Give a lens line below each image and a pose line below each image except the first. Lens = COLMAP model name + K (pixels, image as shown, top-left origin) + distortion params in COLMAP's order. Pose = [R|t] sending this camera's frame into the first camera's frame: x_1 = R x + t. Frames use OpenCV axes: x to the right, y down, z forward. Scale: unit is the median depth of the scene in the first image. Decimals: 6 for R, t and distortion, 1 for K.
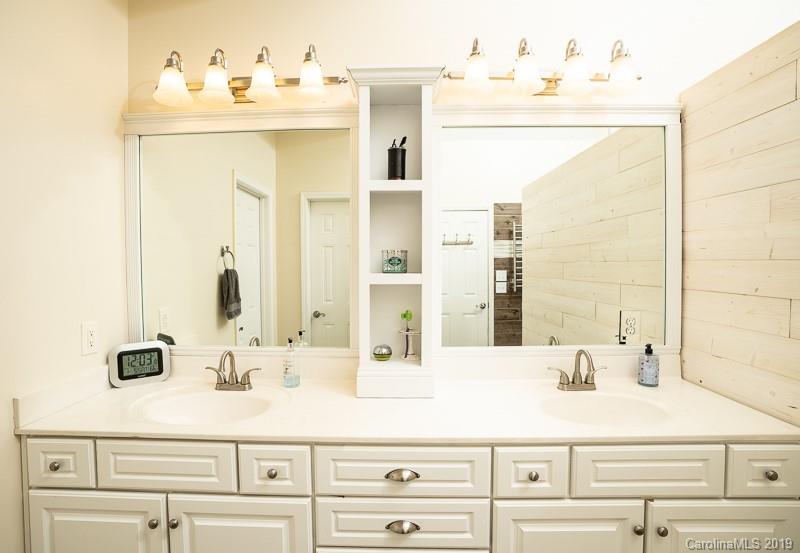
lens RADIAL K [[407.2, 0, 399.1], [0, 407.2, 264.3], [0, 0, 1]] dist [-0.048089, 0.000457]
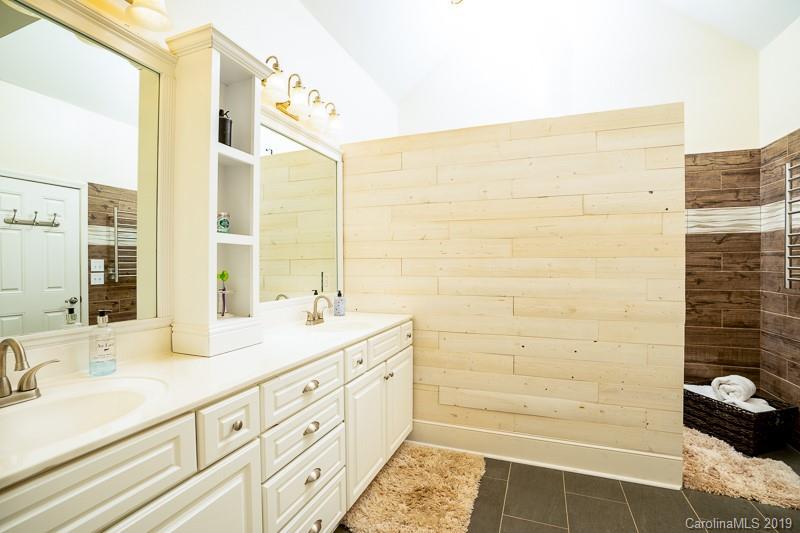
lens RADIAL K [[391.3, 0, 396.7], [0, 391.3, 269.2], [0, 0, 1]] dist [-0.023061, 0.001148]
pose [[0.301846, 0.005734, 0.953340, -0.361524], [0.015122, 0.999827, -0.010802, 0.056431], [-0.953237, 0.017677, 0.301707, 0.119096]]
